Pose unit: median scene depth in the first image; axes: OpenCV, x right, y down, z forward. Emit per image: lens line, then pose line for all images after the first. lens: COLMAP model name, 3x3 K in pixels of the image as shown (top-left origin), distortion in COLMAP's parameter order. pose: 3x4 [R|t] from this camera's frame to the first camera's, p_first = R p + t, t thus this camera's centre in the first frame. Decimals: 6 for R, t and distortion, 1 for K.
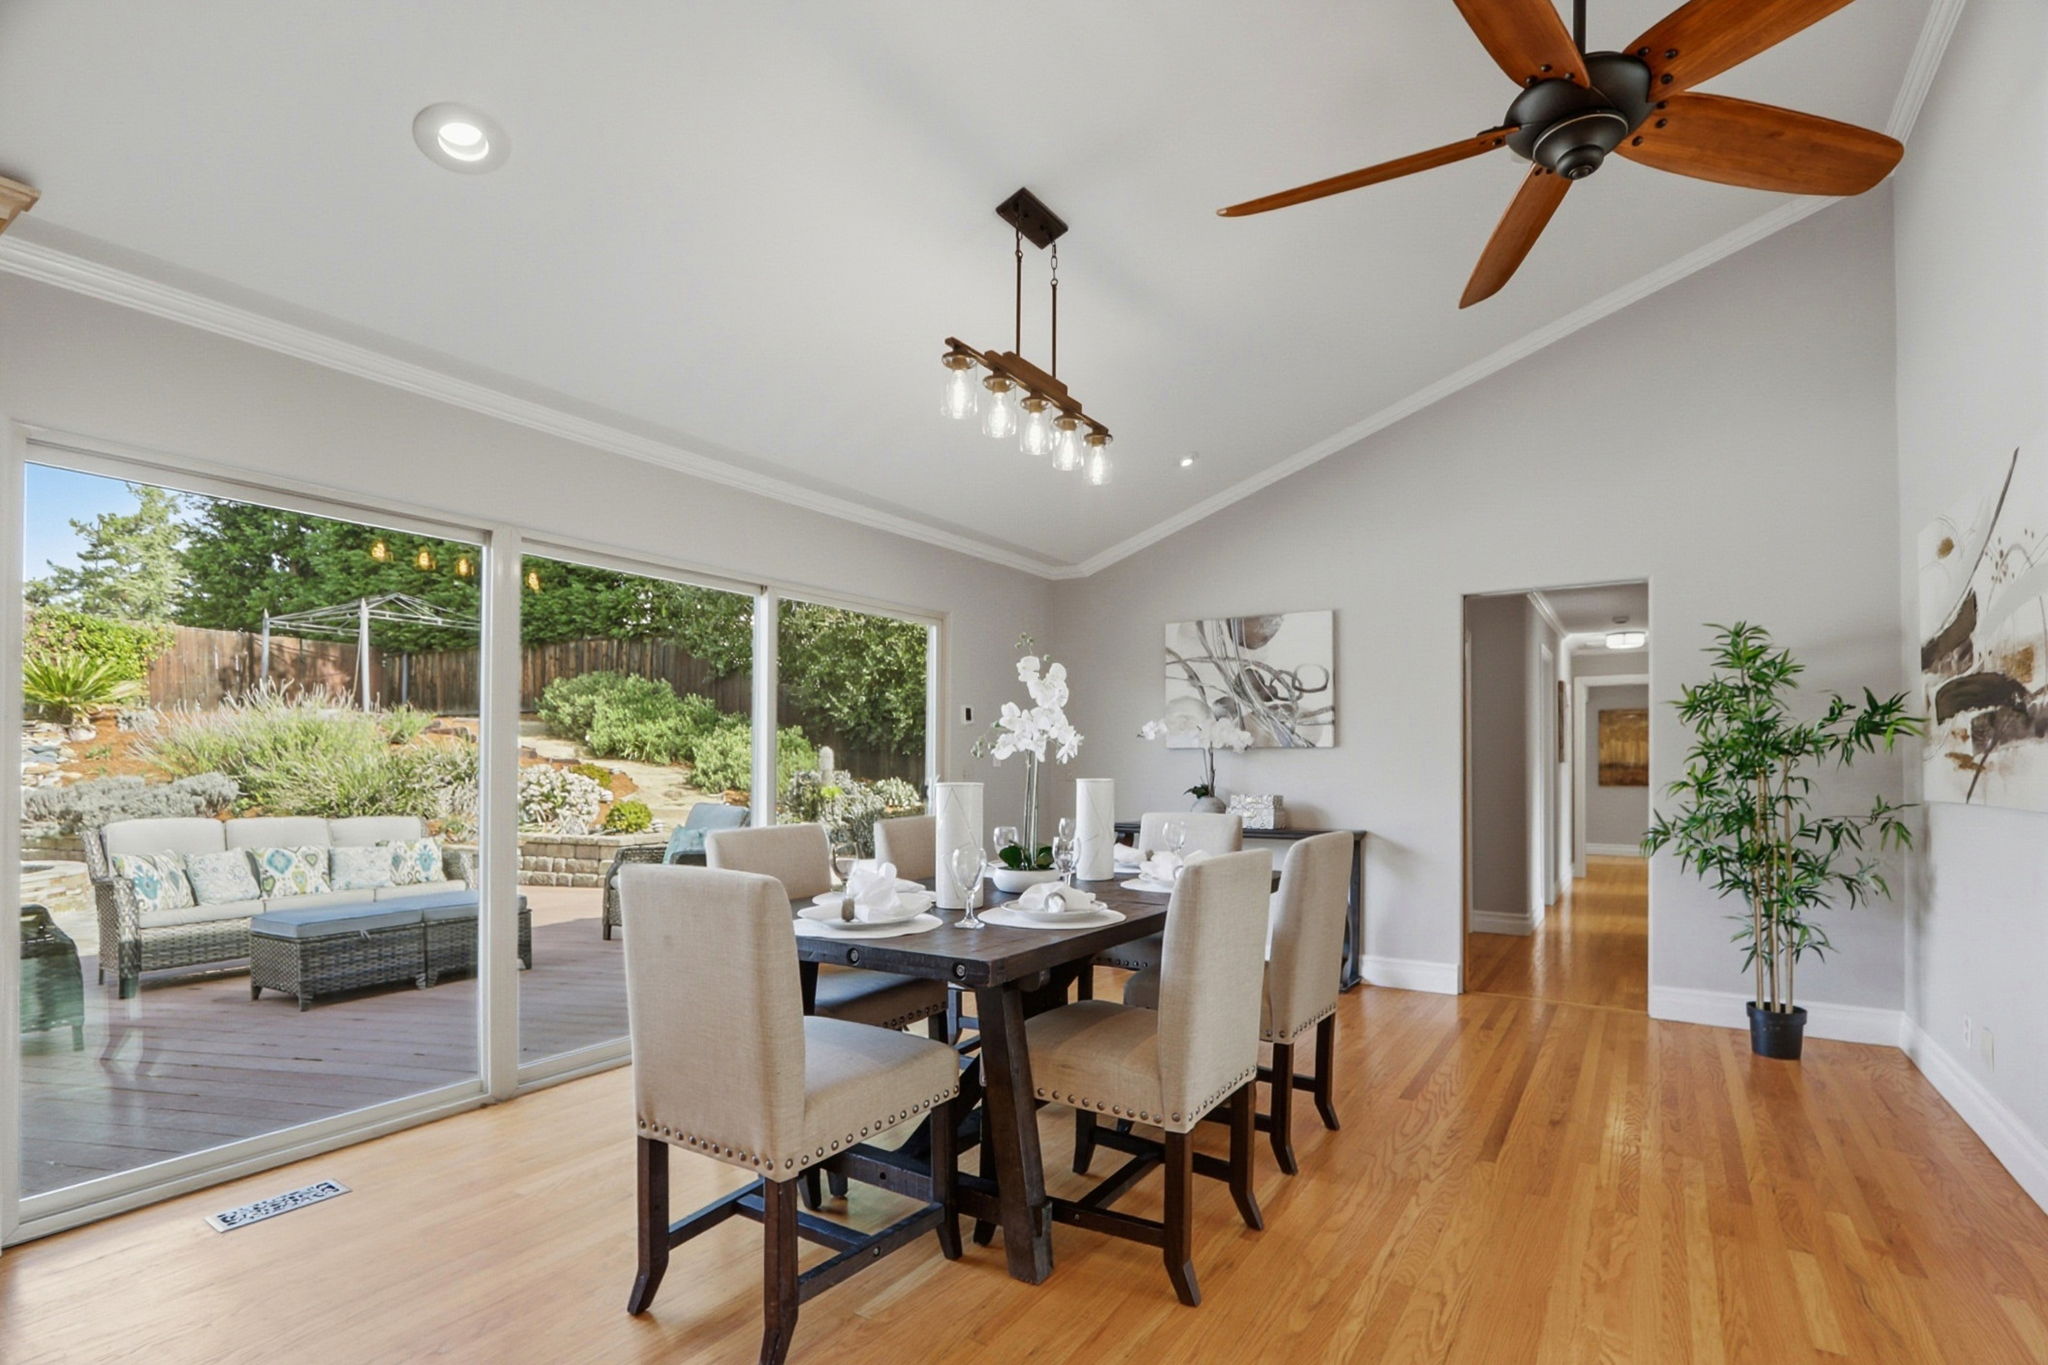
lens RADIAL K [[963.6, 0, 1042.0], [0, 963.6, 748.9], [0, 0, 1]] dist [-0.001381, -0.000092]
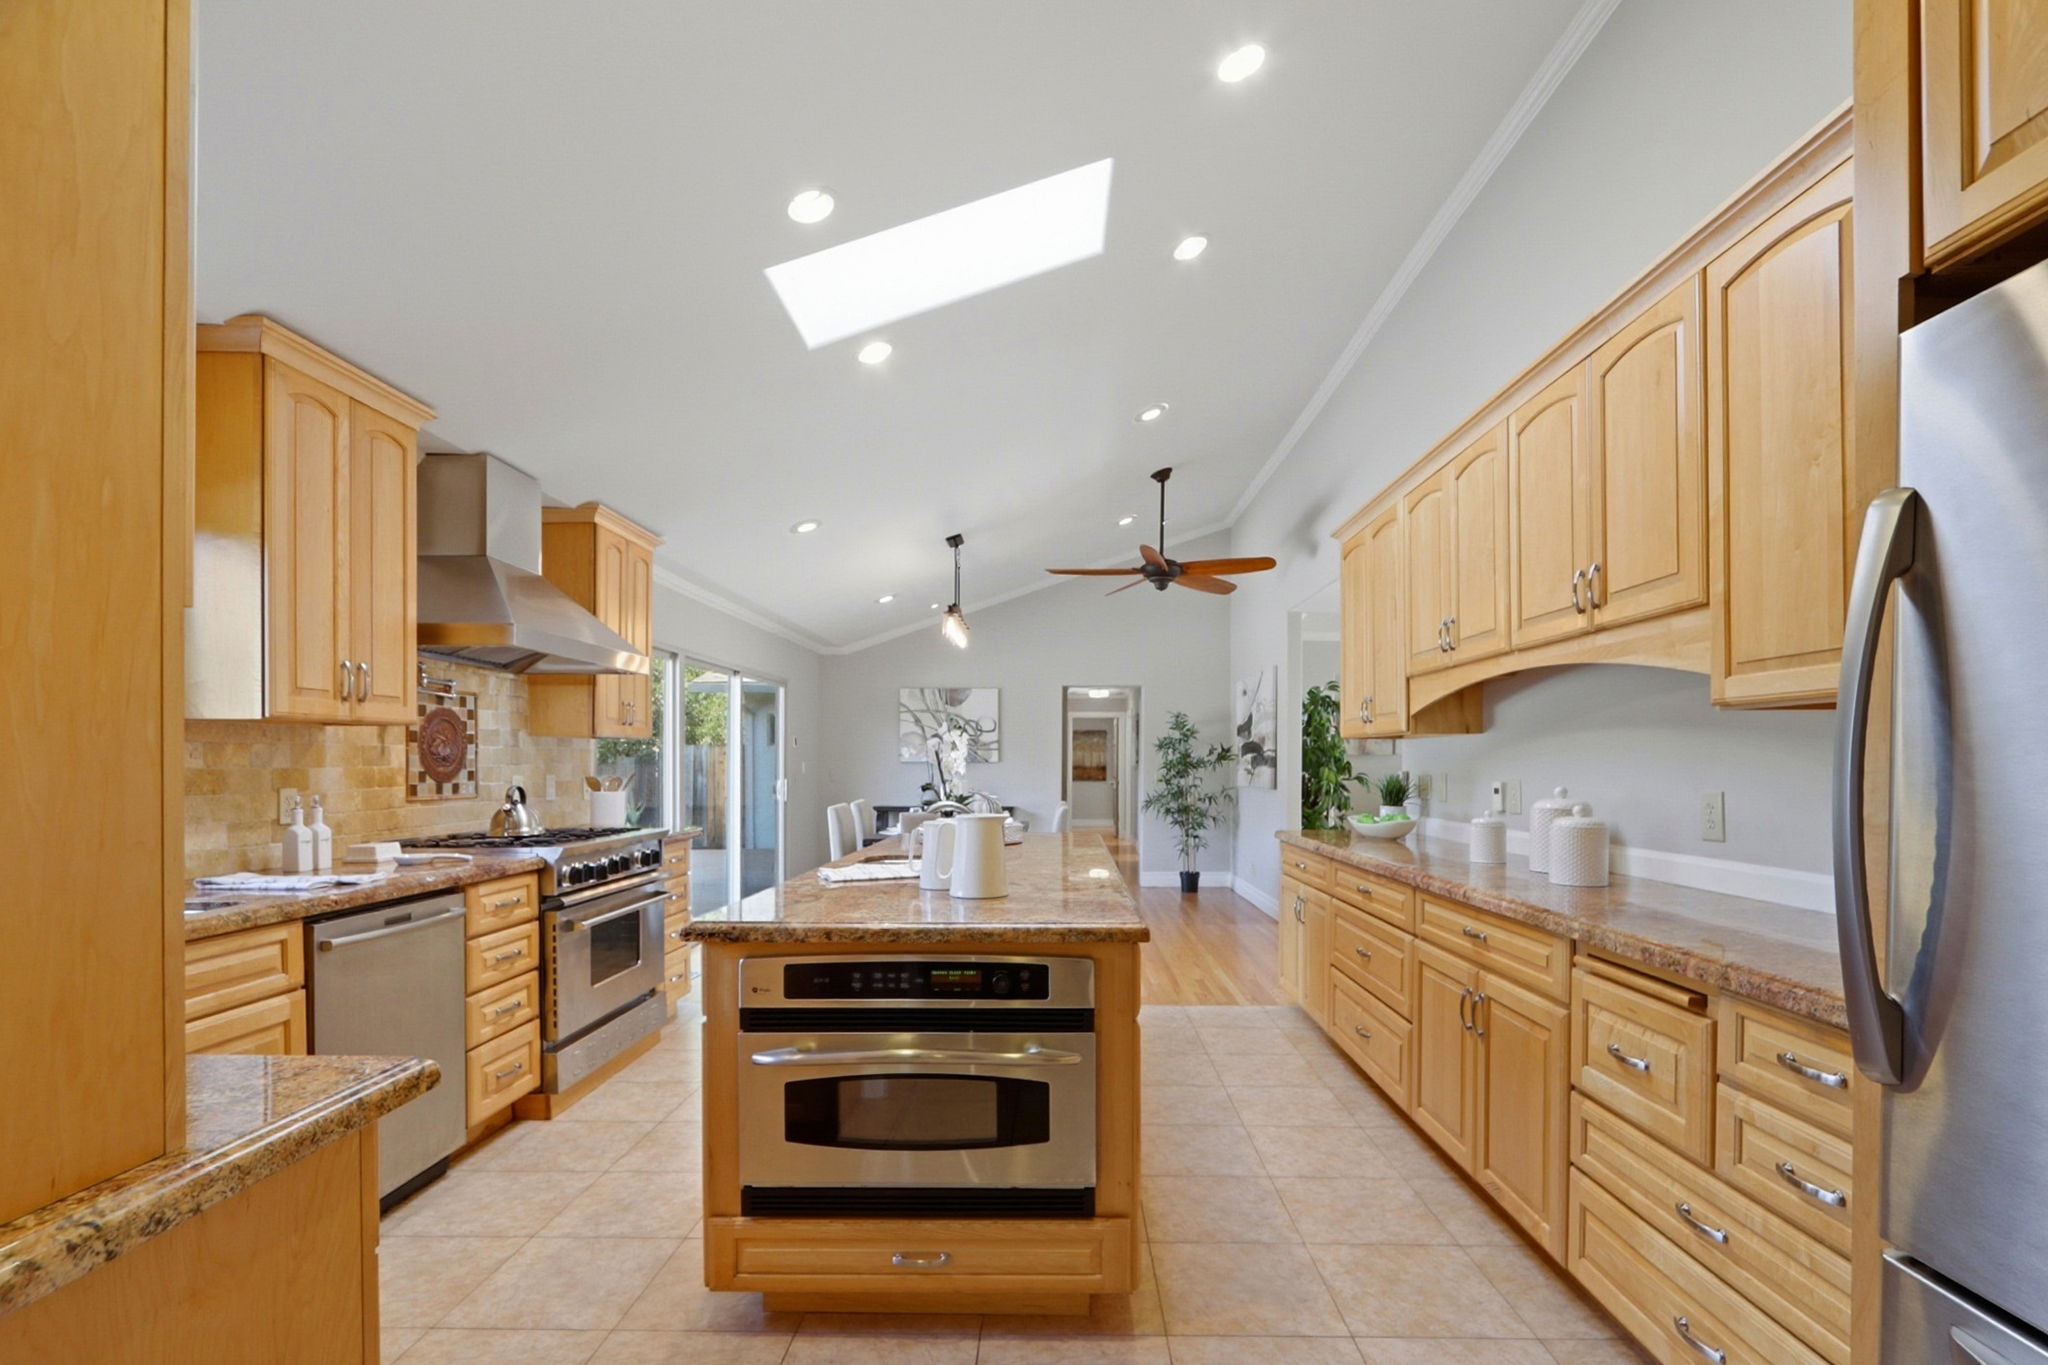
lens RADIAL K [[950.7, 0, 1040.7], [0, 950.7, 767.2], [0, 0, 1]] dist [-0.014617, 0.000267]
pose [[0.853872, -0.003577, 0.520472, -0.794956], [-0.007604, 0.999784, 0.019345, -0.038769], [-0.520428, -0.020476, 0.853660, -0.833192]]
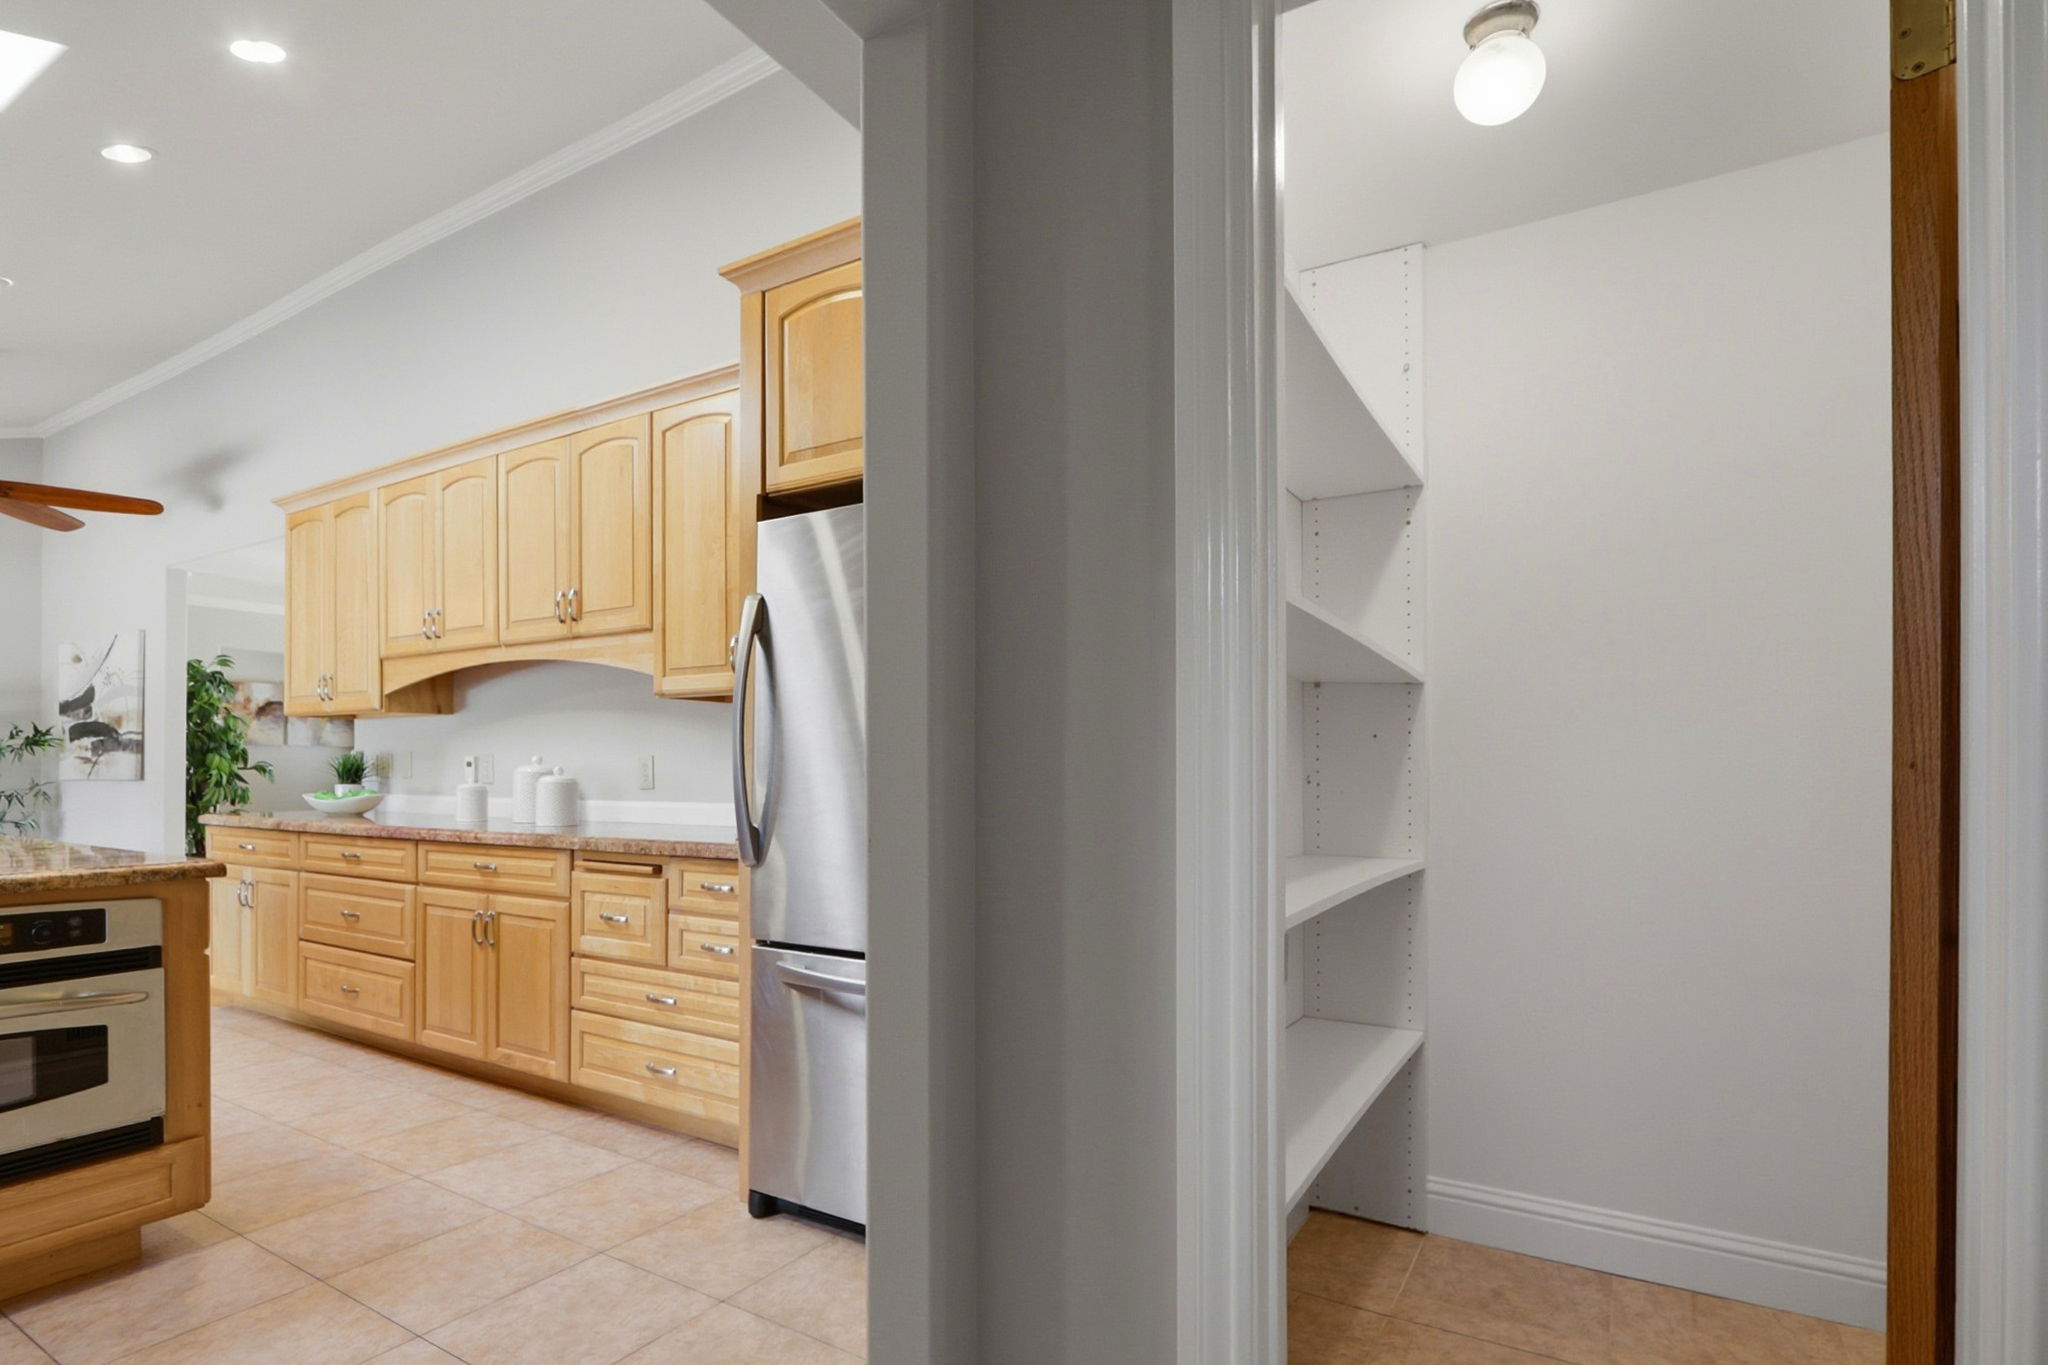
lens RADIAL K [[990.7, 0, 1048.7], [0, 990.7, 756.1], [0, 0, 1]] dist [-0.003003, -0.000589]
pose [[-0.026901, 0.007616, 0.999609, -1.069889], [-0.016298, 0.999835, -0.008056, -0.011274], [-0.999505, -0.016508, -0.026772, -0.898182]]
